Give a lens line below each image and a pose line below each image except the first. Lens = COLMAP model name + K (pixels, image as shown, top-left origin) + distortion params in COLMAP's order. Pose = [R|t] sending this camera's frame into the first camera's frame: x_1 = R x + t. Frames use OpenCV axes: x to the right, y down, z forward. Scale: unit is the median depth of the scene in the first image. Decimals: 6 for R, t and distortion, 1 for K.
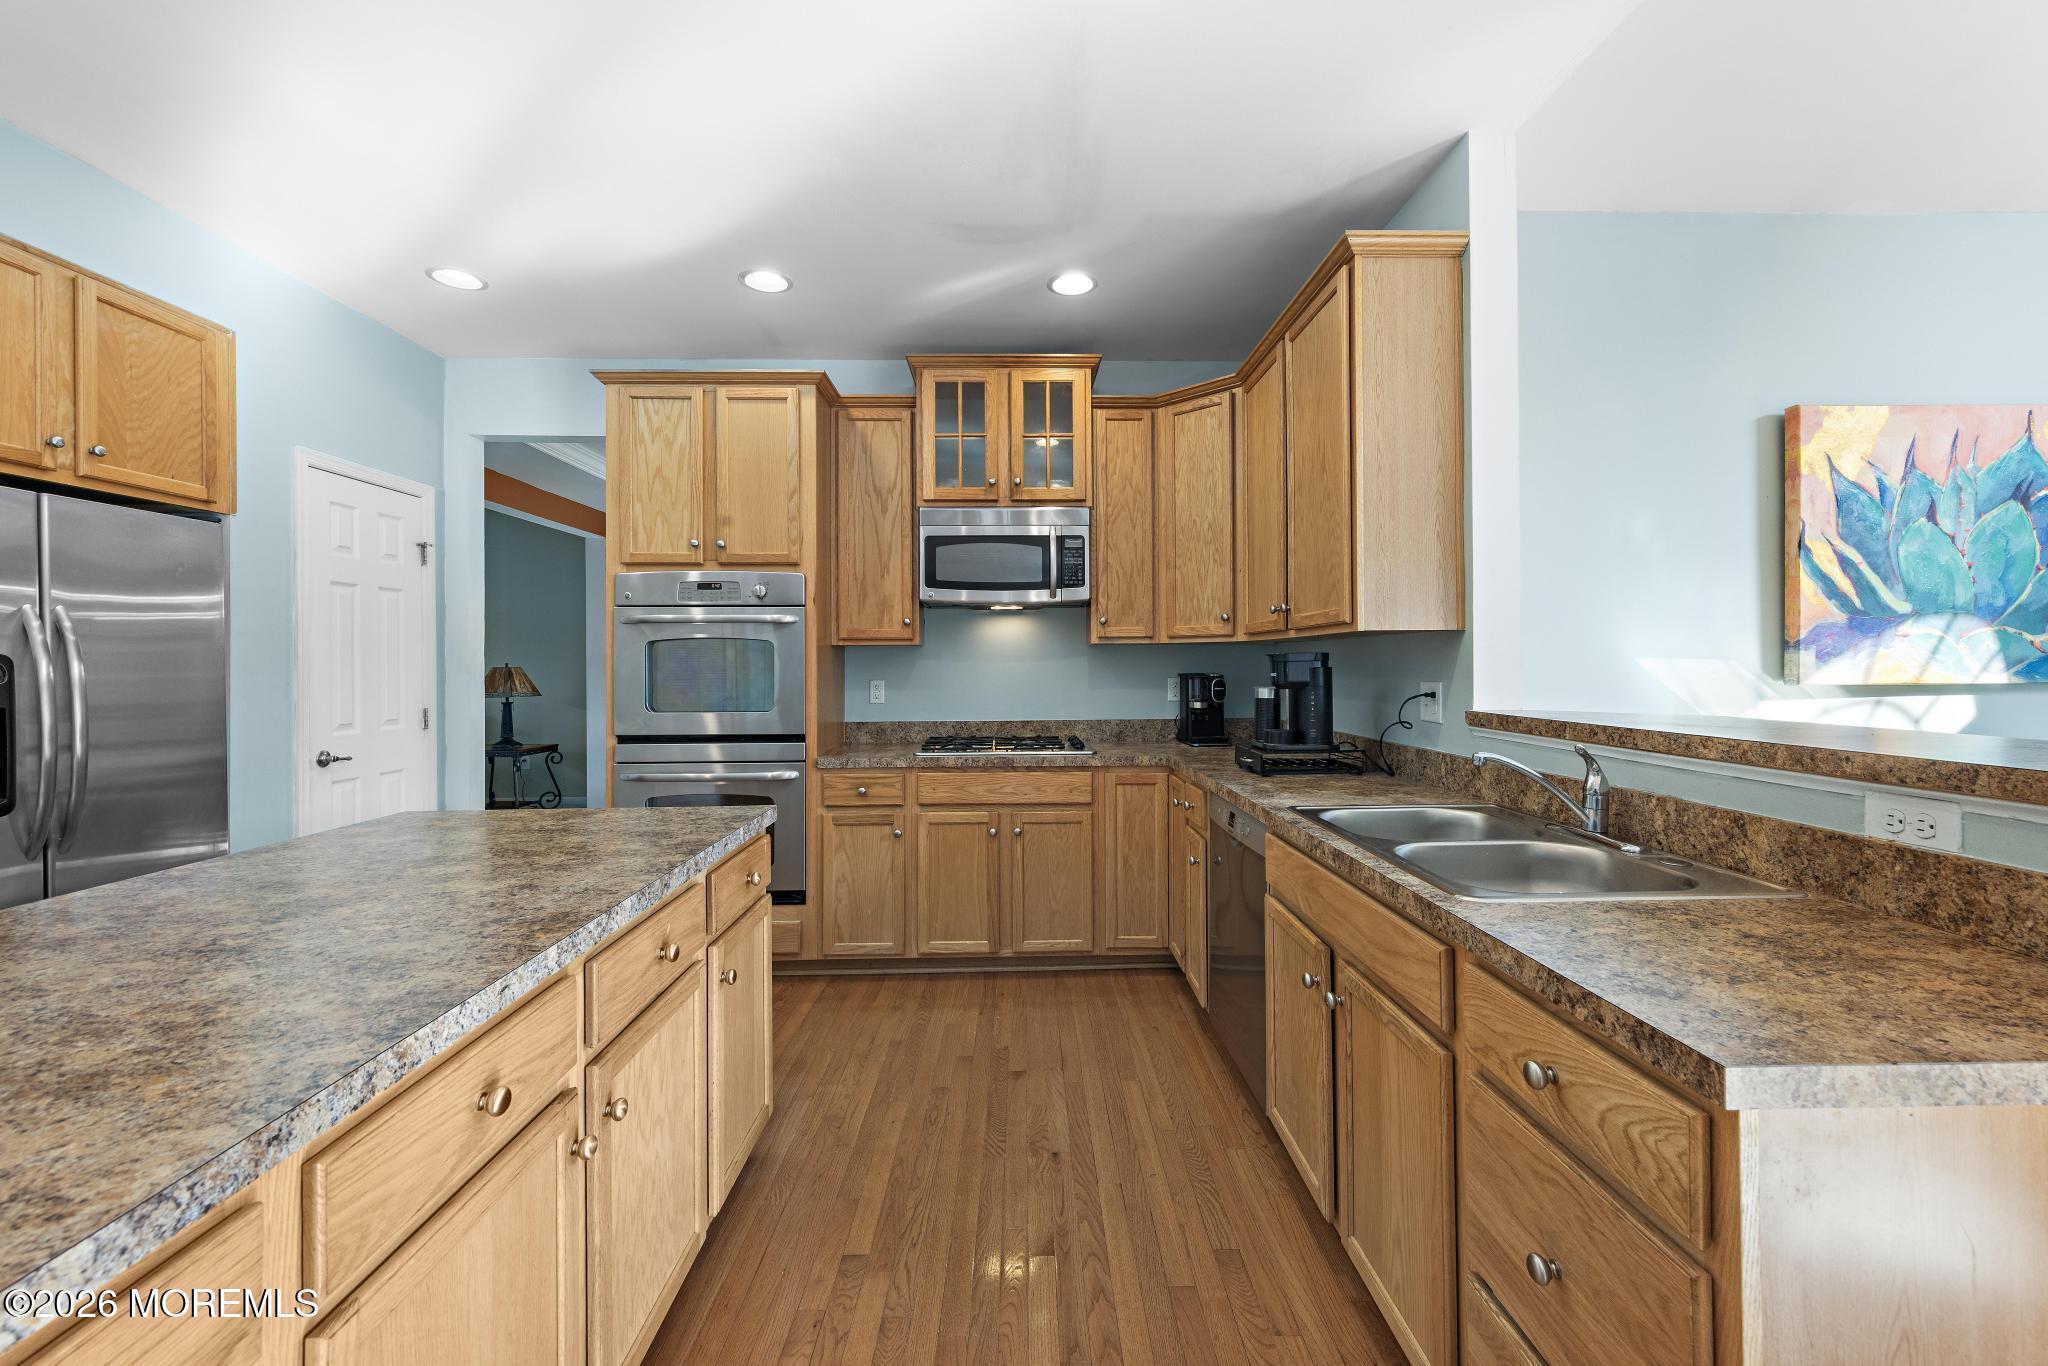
lens RADIAL K [[820.6, 0, 1029.1], [0, 820.6, 657.9], [0, 0, 1]] dist [0.009273, 0.000856]
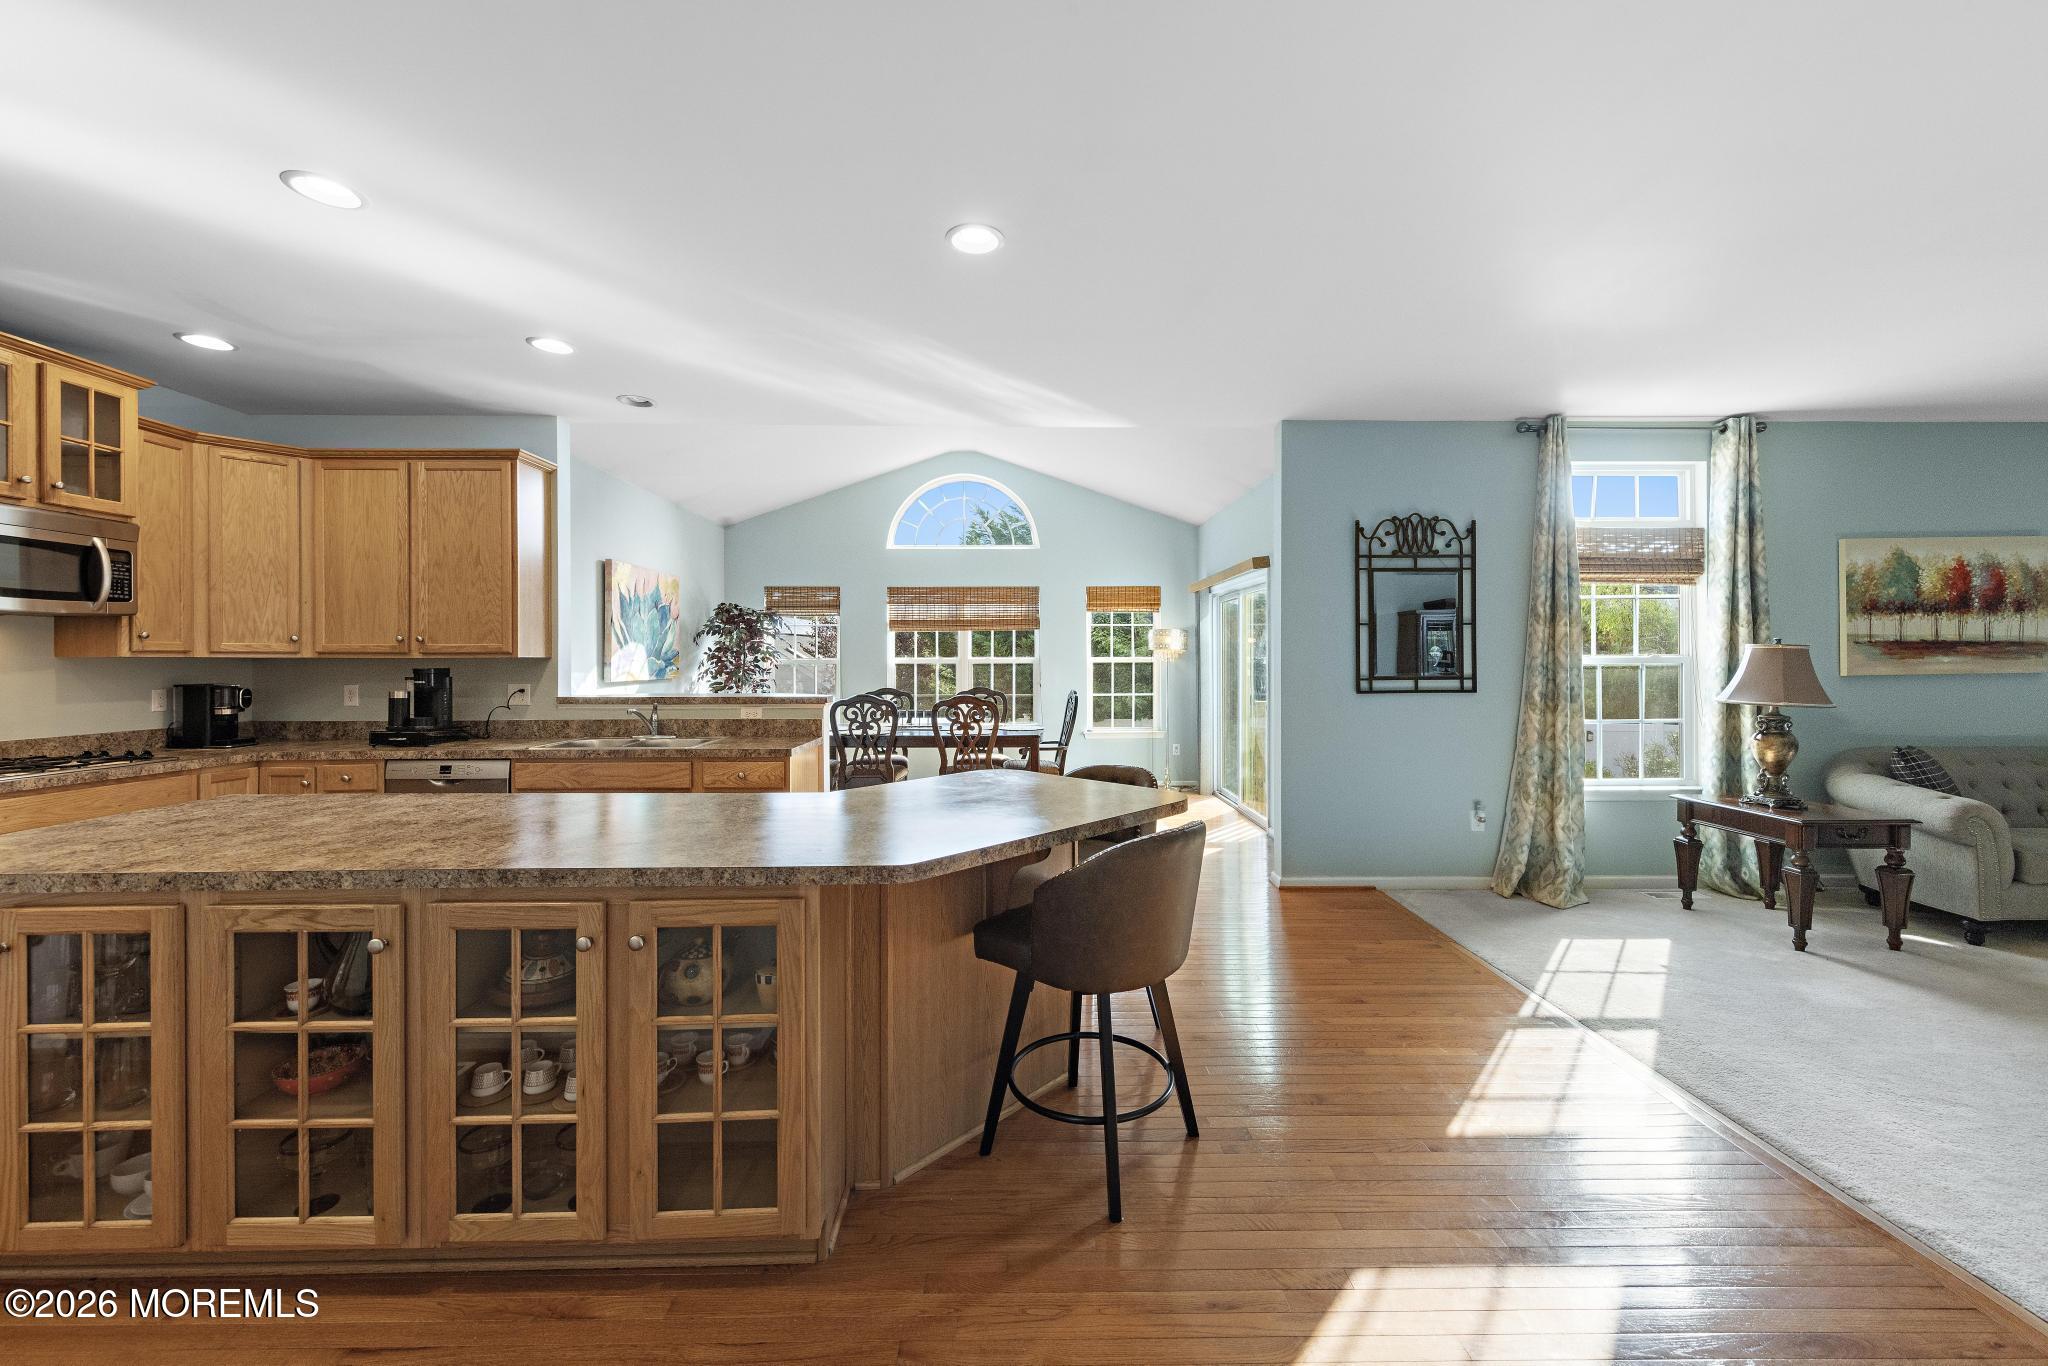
lens RADIAL K [[782.0, 0, 1029.4], [0, 782.0, 666.4], [0, 0, 1]] dist [0.006519, 0.000048]
pose [[0.006606, -0.000157, 0.999978, -1.134115], [-0.005210, 0.999986, 0.000192, -0.015014], [-0.999965, -0.005211, 0.006605, -0.155416]]
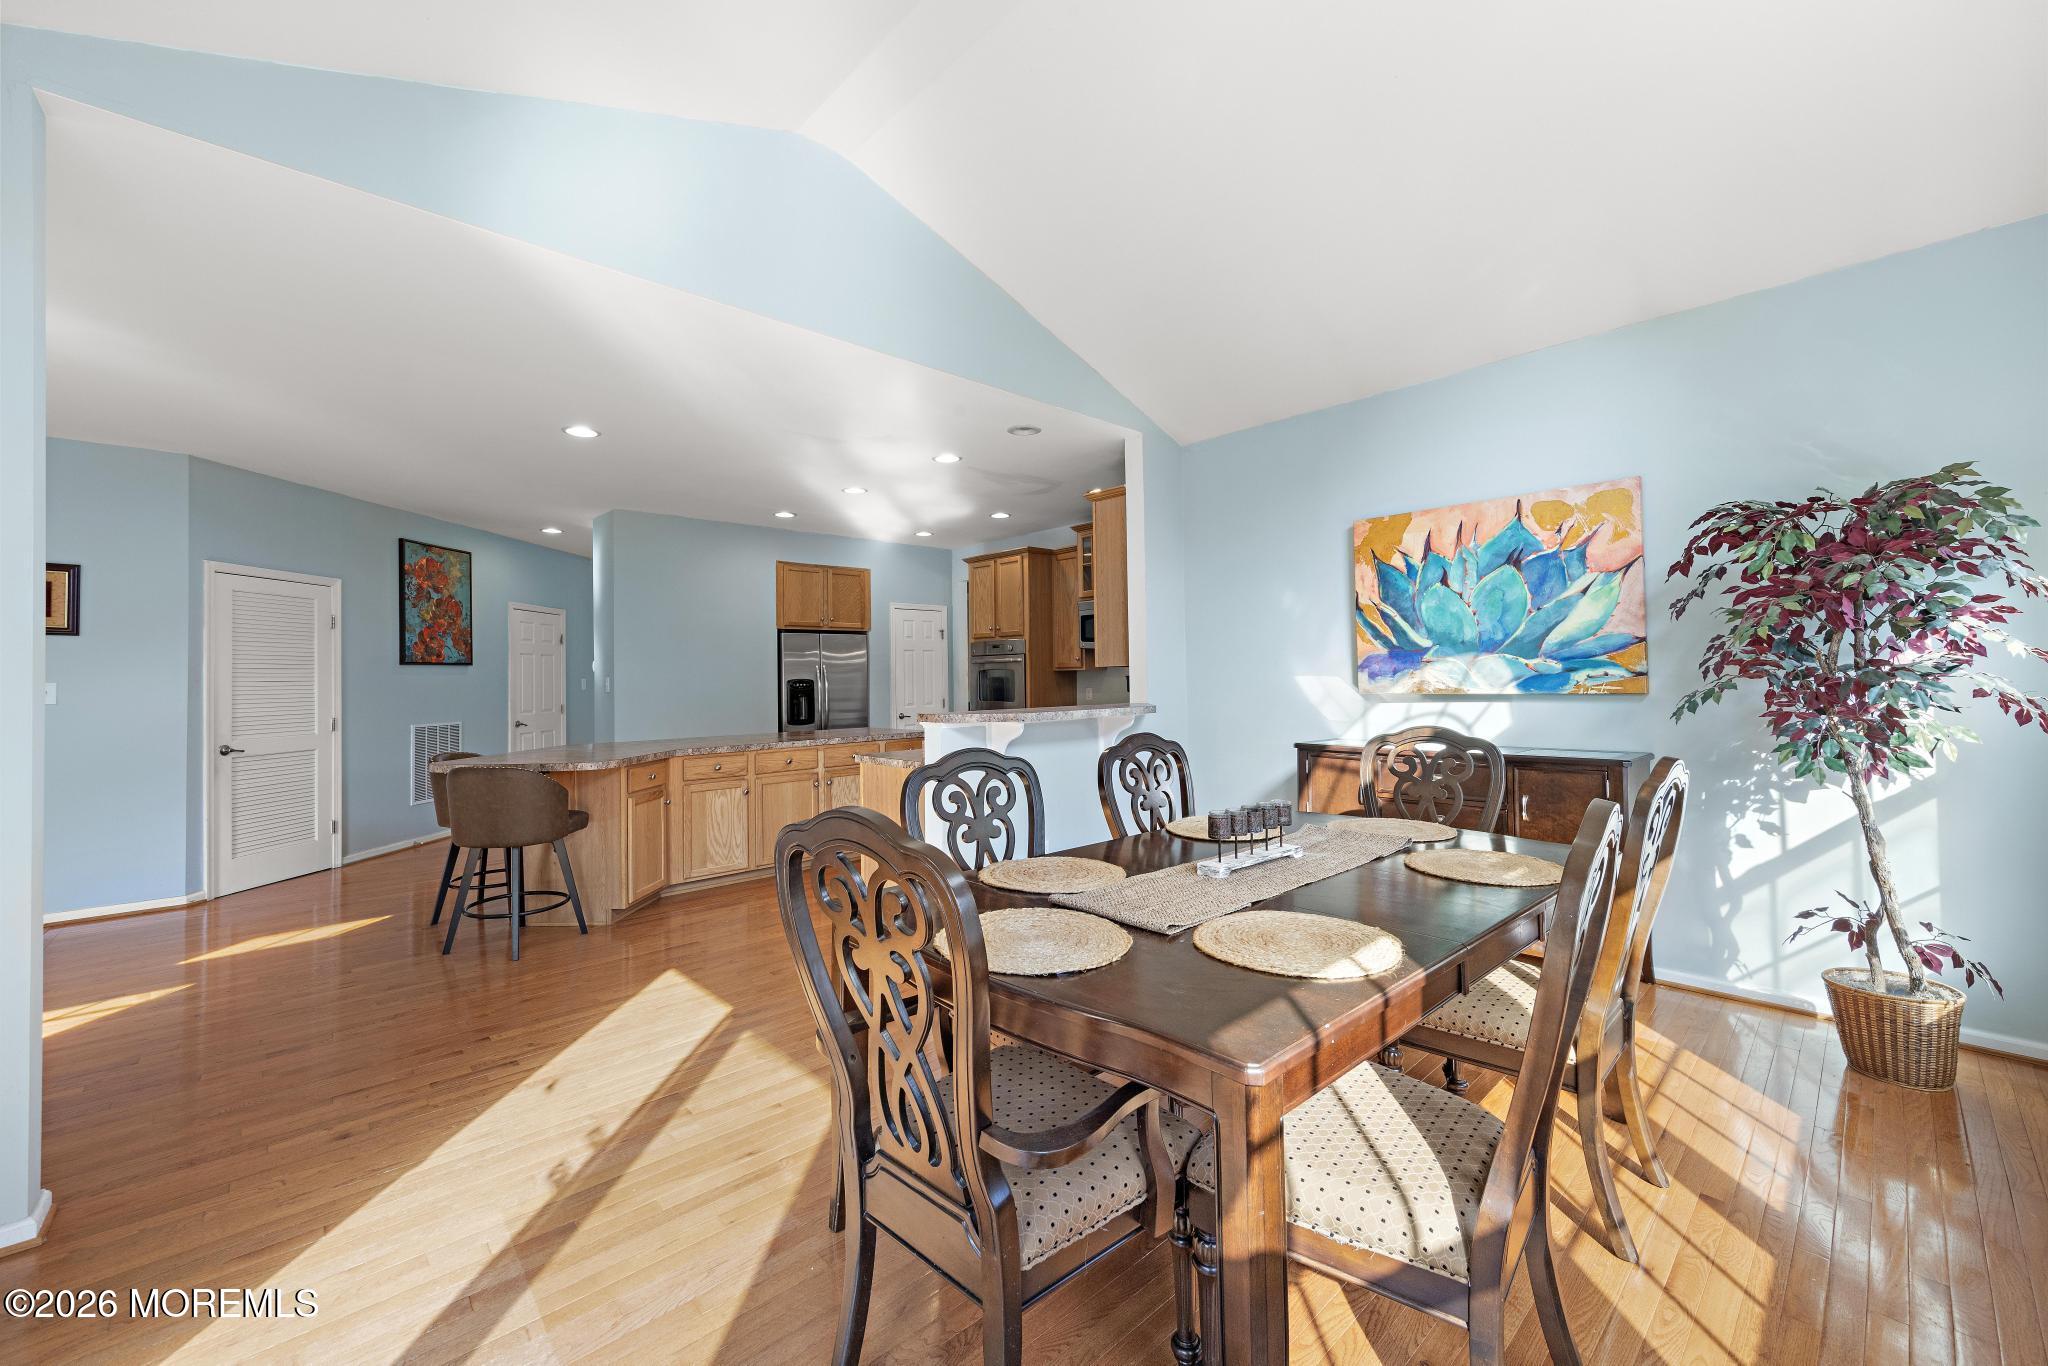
lens RADIAL K [[820.6, 0, 1027.4], [0, 820.6, 667.1], [0, 0, 1]] dist [0.009273, 0.000856]
pose [[0.658118, -0.014523, -0.752775, 1.594140], [0.016449, 0.999853, -0.004909, -0.020602], [0.752735, -0.009152, 0.658260, -0.503533]]
